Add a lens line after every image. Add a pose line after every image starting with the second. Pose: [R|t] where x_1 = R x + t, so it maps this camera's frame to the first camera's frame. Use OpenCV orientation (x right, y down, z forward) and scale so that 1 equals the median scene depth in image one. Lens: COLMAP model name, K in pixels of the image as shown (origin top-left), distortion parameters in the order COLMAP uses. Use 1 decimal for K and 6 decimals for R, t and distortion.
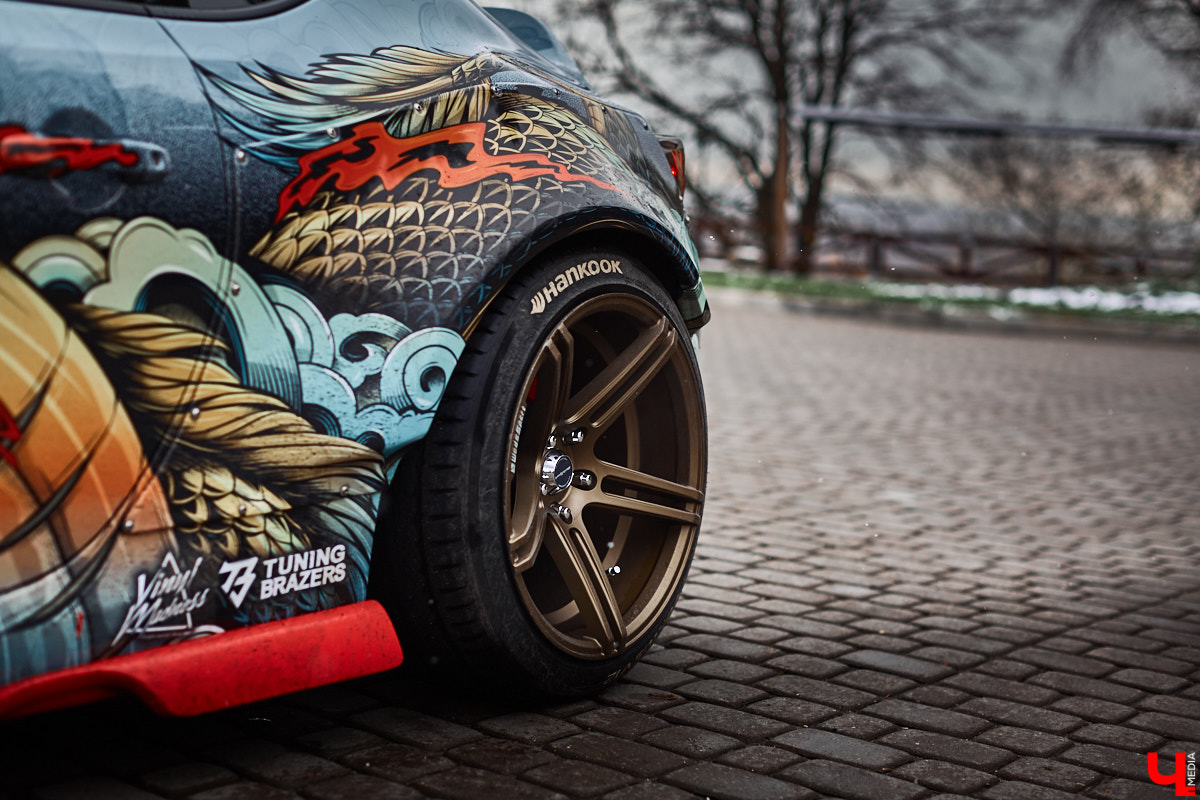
lens RADIAL K [[1790.7, 0, 600.0], [0, 1790.7, 400.0], [0, 0, 1]] dist [-0.128565, 0.086327]
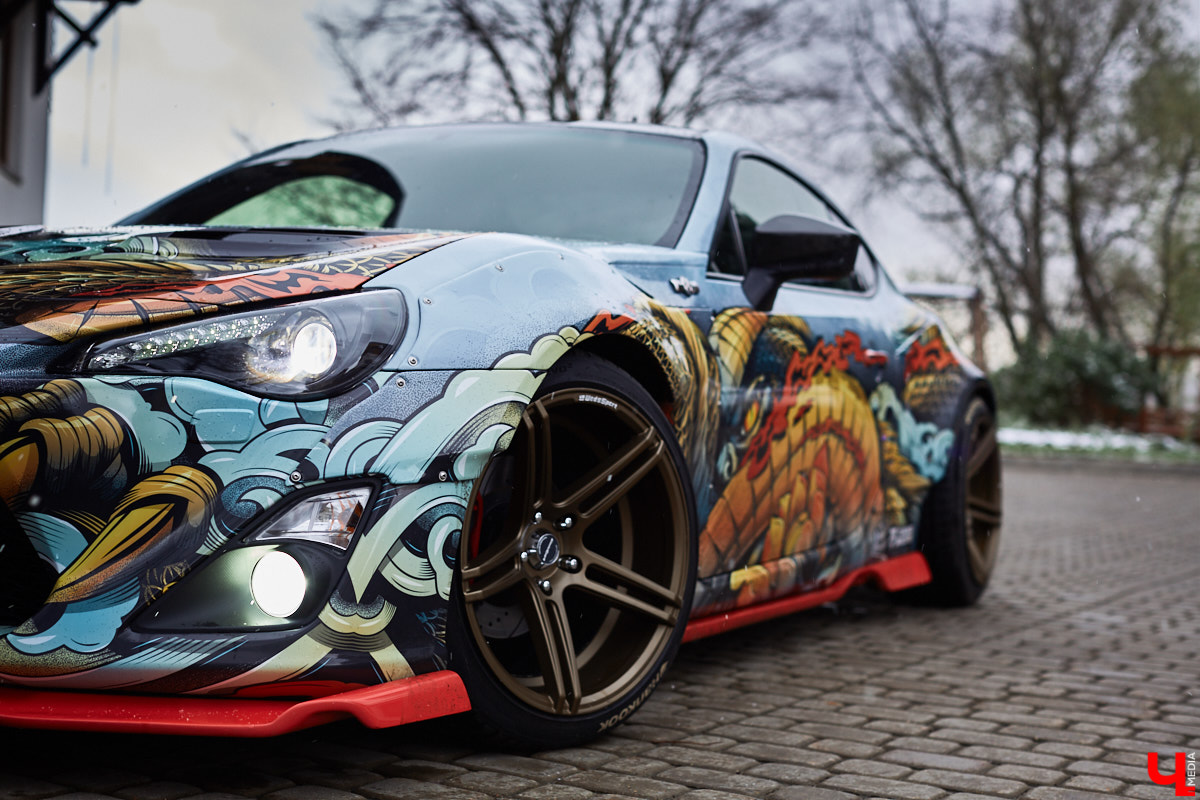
lens RADIAL K [[1790.7, 0, 600.0], [0, 1790.7, 400.0], [0, 0, 1]] dist [-0.128565, 0.086327]
pose [[0.989069, -0.006225, 0.147319, -0.887079], [0.018214, 0.996615, -0.080173, 0.098353], [-0.146321, 0.081980, 0.985834, -1.216725]]
